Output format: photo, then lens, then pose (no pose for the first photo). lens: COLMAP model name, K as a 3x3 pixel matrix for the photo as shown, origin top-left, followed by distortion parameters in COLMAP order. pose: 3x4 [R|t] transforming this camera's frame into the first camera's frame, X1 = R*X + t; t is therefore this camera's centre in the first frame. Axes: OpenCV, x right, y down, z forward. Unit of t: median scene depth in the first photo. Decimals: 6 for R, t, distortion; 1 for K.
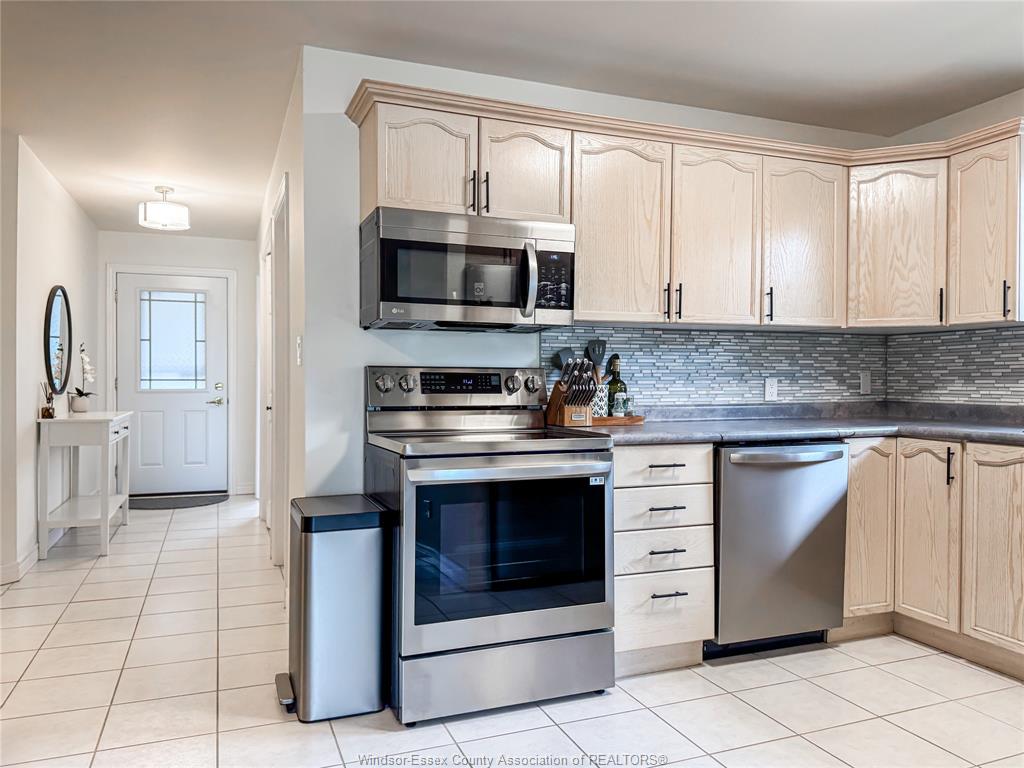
lens RADIAL K [[729.2, 0, 532.6], [0, 729.2, 386.8], [0, 0, 1]] dist [0.003264, -0.006186]
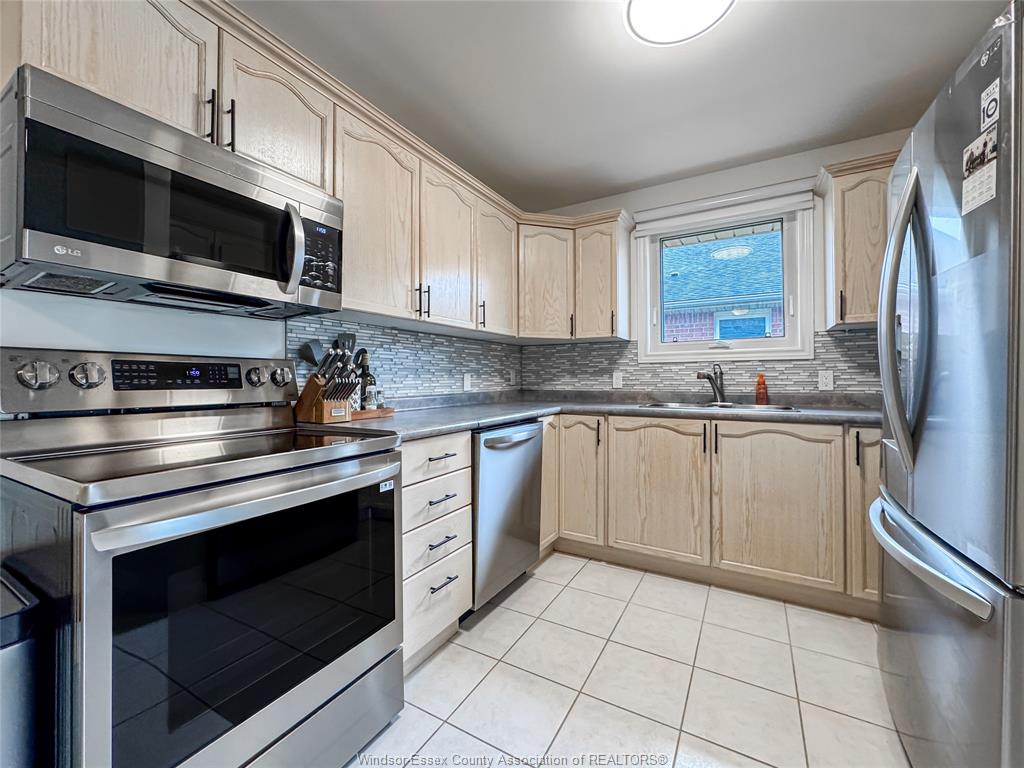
lens RADIAL K [[420.8, 0, 502.3], [0, 420.8, 376.2], [0, 0, 1]] dist [-0.008278, -0.000032]
pose [[0.810713, -0.001037, 0.585444, -0.077262], [0.011810, 0.999824, -0.014584, 0.005268], [-0.585325, 0.018738, 0.810582, 0.416292]]
